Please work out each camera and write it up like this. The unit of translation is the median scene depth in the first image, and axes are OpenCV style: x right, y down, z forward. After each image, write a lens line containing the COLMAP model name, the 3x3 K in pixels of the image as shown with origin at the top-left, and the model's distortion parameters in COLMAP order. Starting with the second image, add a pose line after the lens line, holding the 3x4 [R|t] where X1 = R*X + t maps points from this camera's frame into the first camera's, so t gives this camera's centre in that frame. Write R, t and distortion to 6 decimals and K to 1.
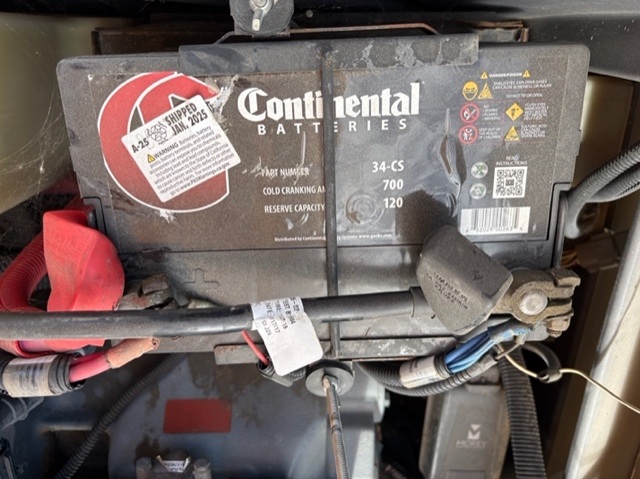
lens RADIAL K [[489.5, 0, 320.7], [0, 489.5, 238.2], [0, 0, 1]] dist [-0.006761, 0.002047]
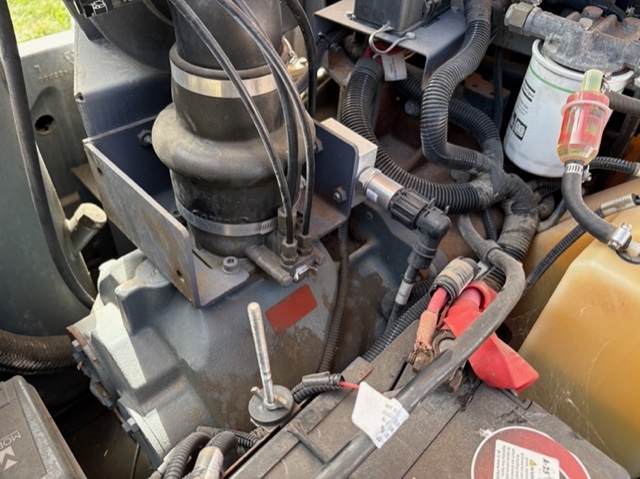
lens RADIAL K [[489.5, 0, 318.7], [0, 489.5, 241.4], [0, 0, 1]] dist [-0.006761, 0.002047]
pose [[-0.715743, 0.435431, -0.545996, 0.435290], [-0.622861, -0.751607, 0.217099, 0.306689], [-0.315843, 0.495467, 0.809170, -0.075603]]
